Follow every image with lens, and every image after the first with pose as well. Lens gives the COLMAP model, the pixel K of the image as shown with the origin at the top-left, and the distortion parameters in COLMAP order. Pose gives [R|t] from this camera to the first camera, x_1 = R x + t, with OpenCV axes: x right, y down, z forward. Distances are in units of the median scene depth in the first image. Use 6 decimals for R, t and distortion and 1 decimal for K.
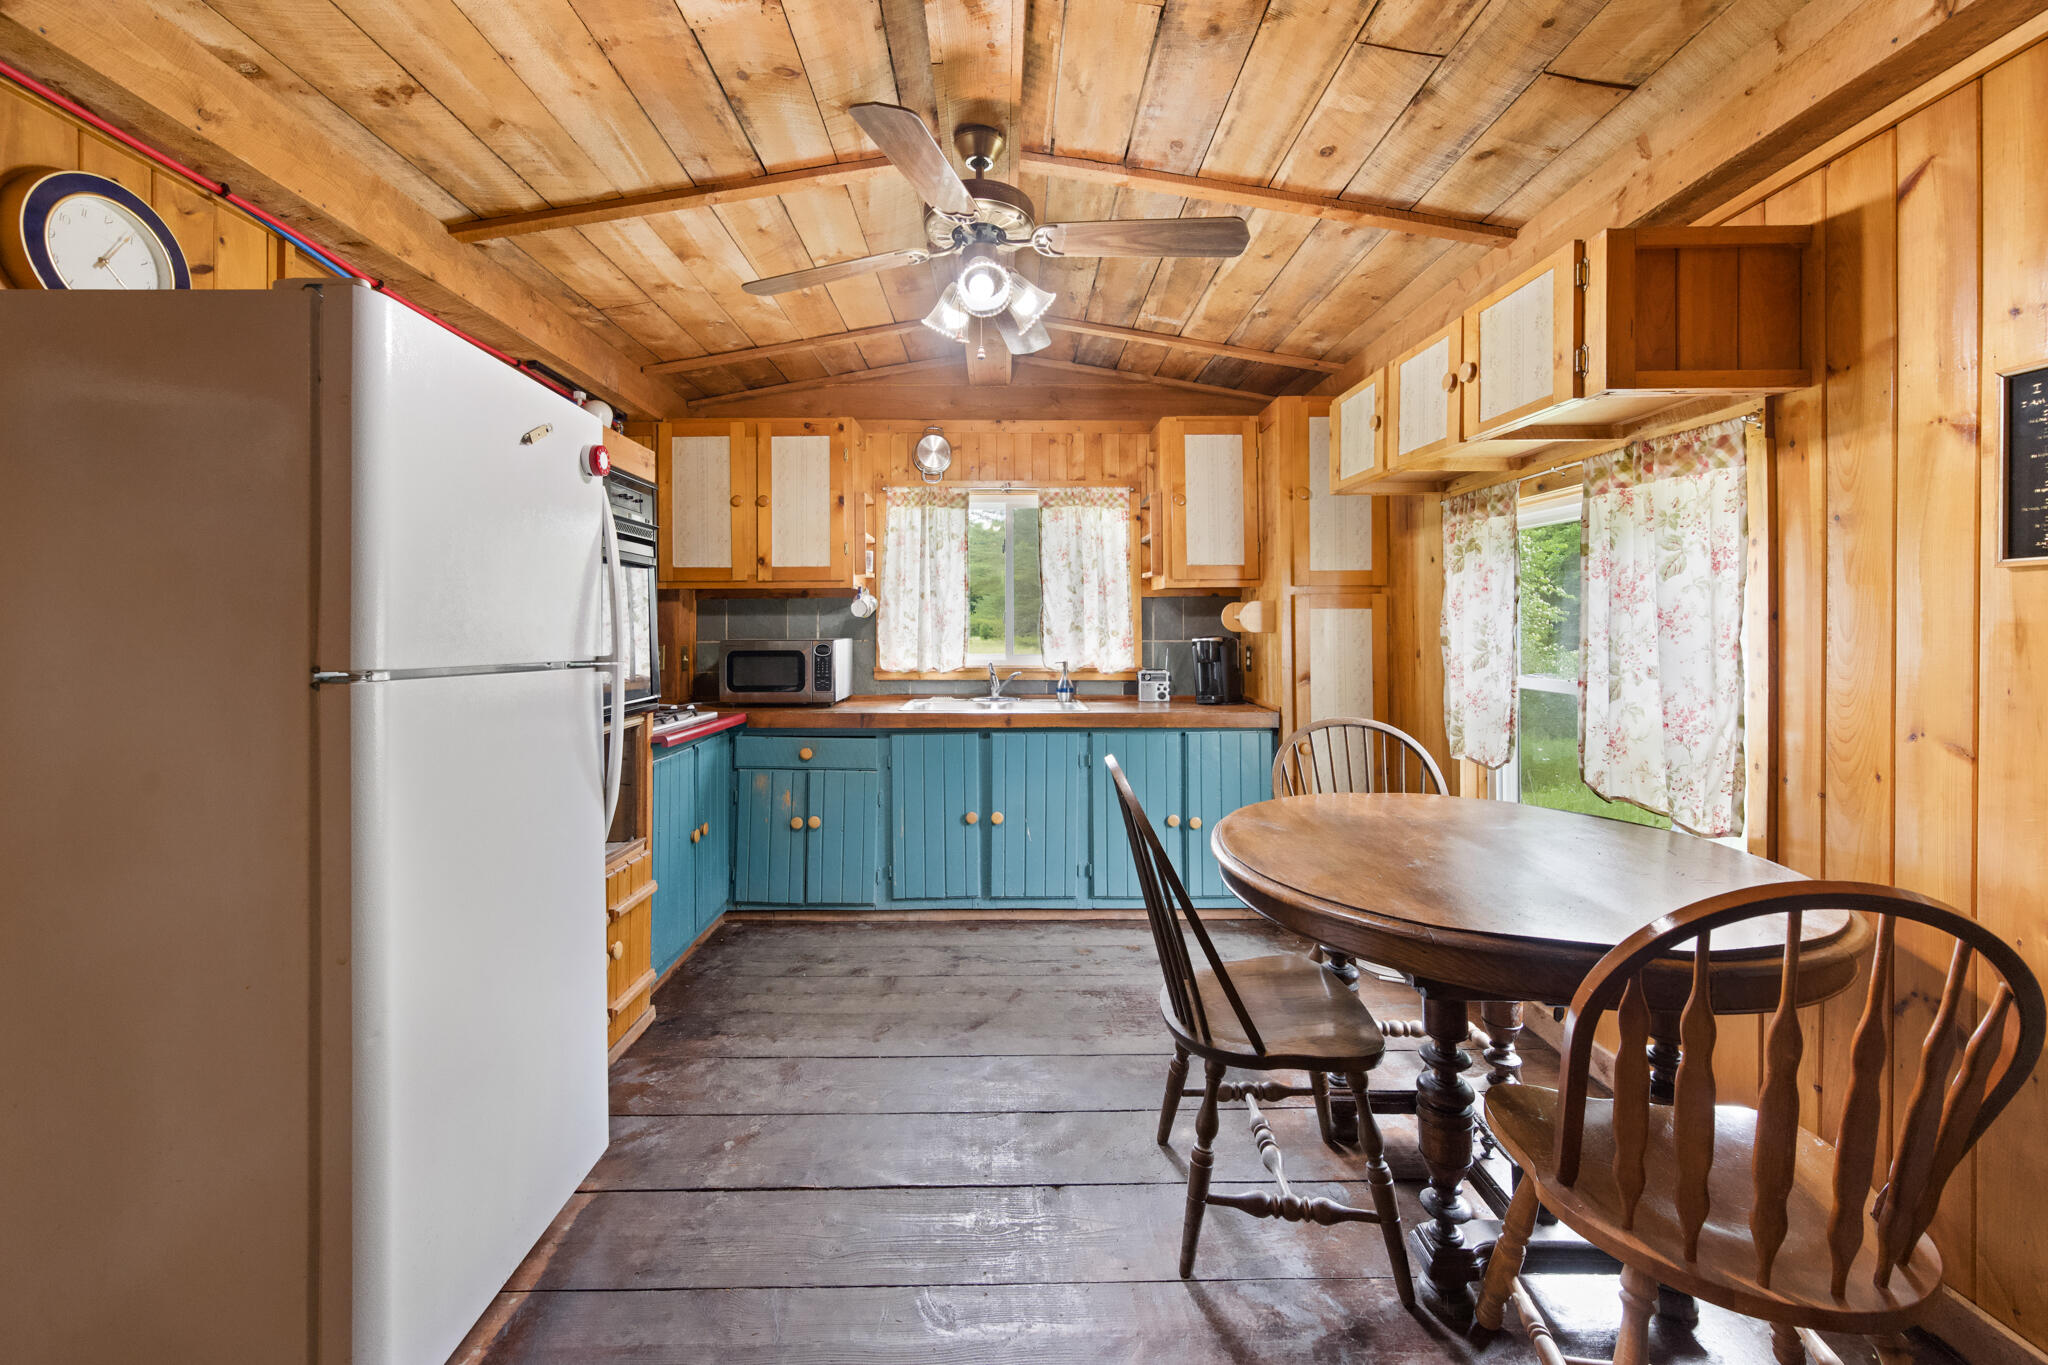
lens RADIAL K [[836.2, 0, 1016.7], [0, 836.2, 610.6], [0, 0, 1]] dist [-0.000055, -0.000083]
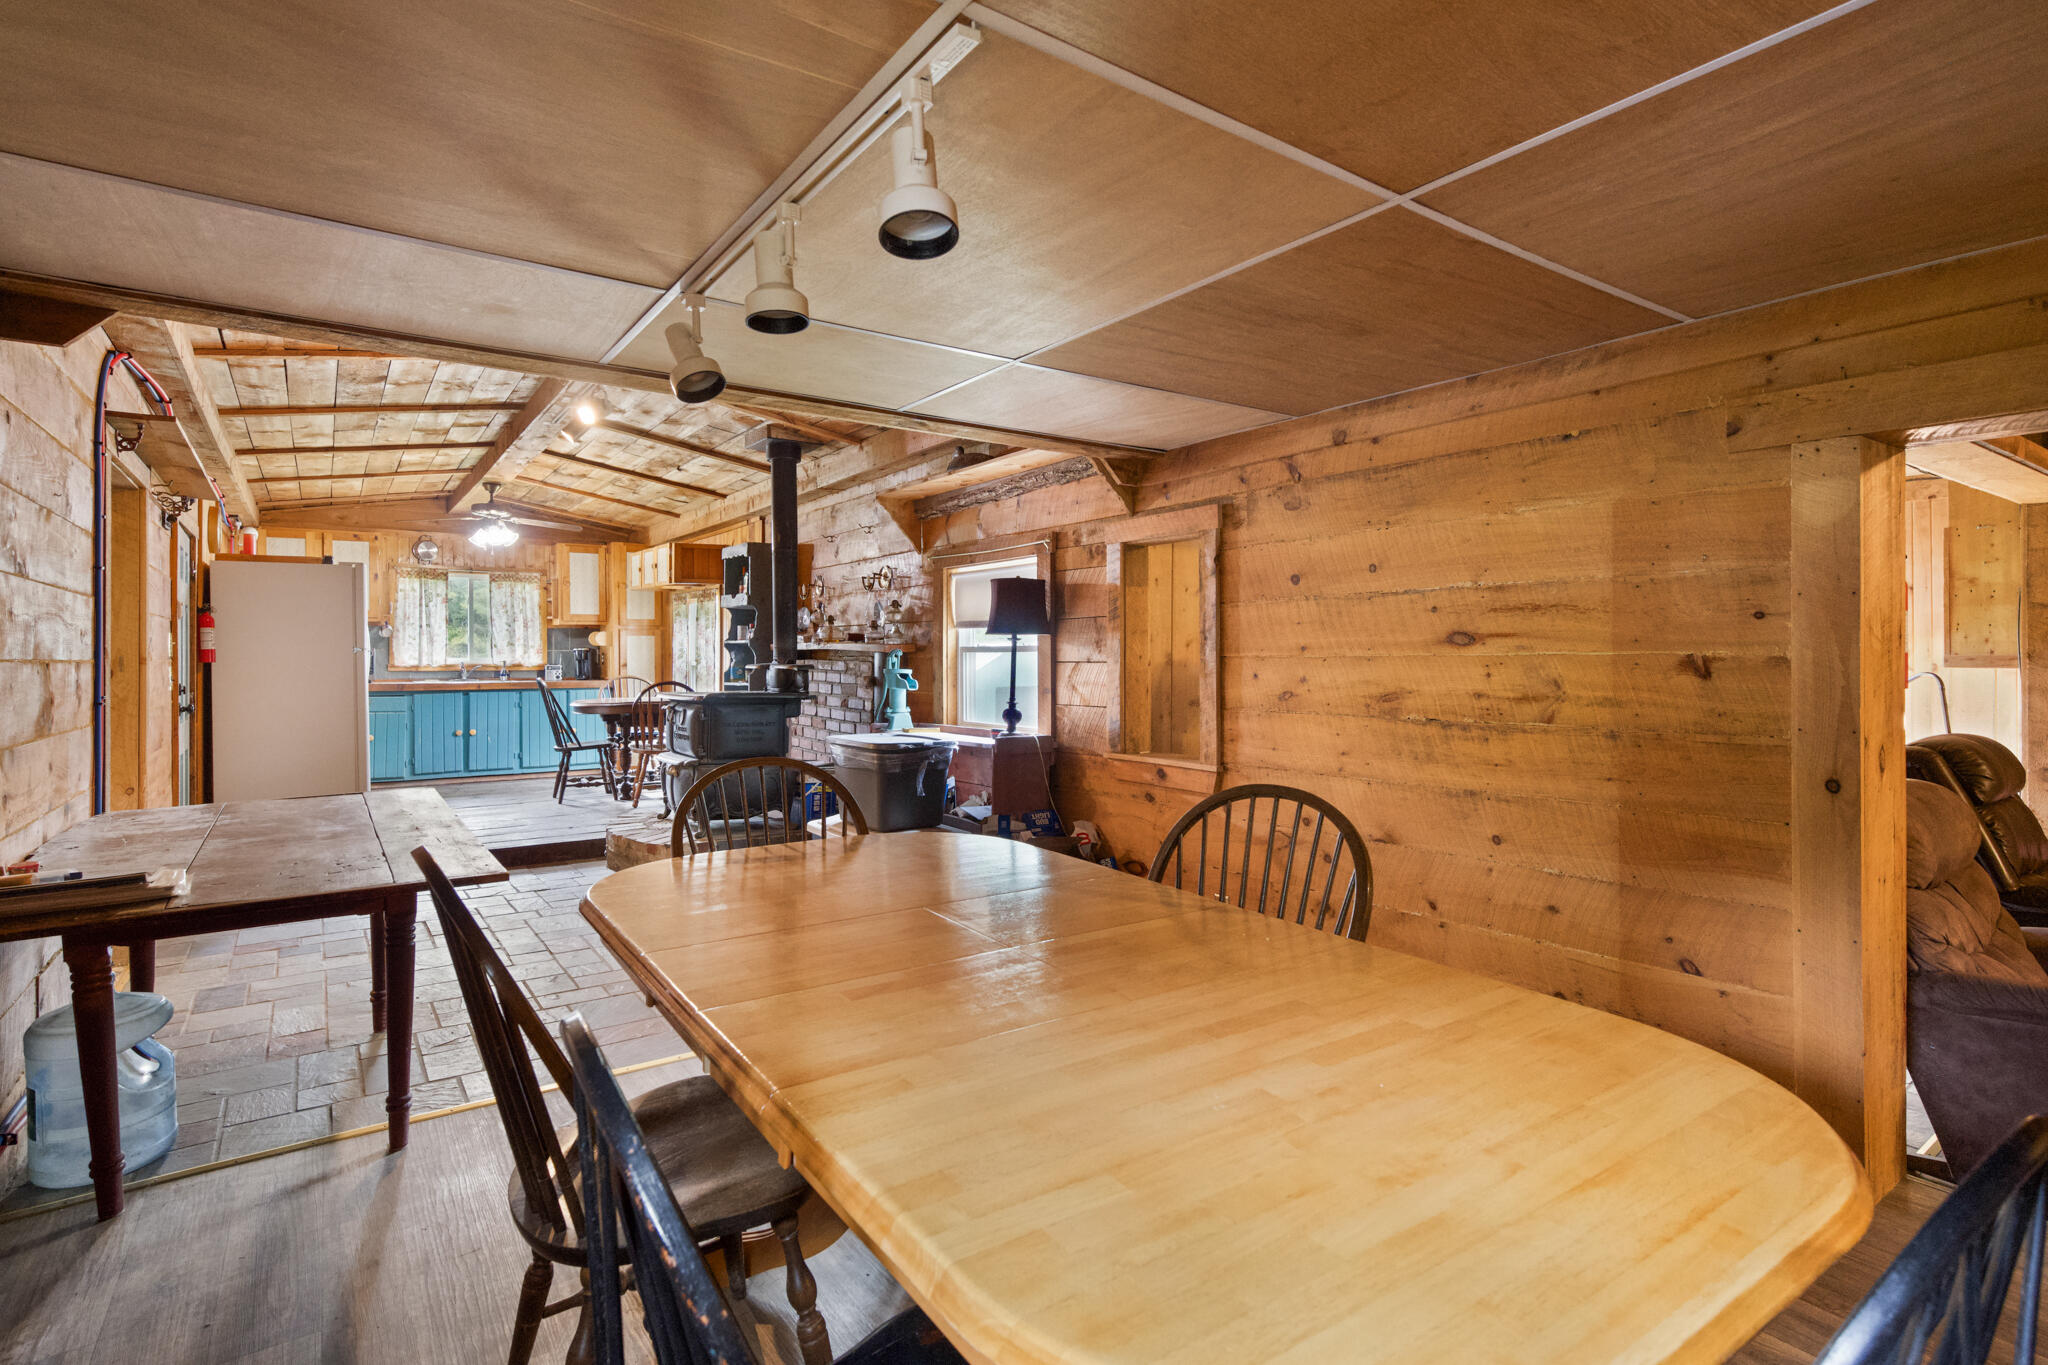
lens RADIAL K [[1002.6, 0, 1022.7], [0, 1002.6, 649.2], [0, 0, 1]] dist [-0.000010, -0.000026]
pose [[0.828696, 0.002317, 0.559694, -0.269142], [-0.010517, 0.999879, 0.011432, -0.006933], [-0.559600, -0.015360, 0.828621, -1.748388]]
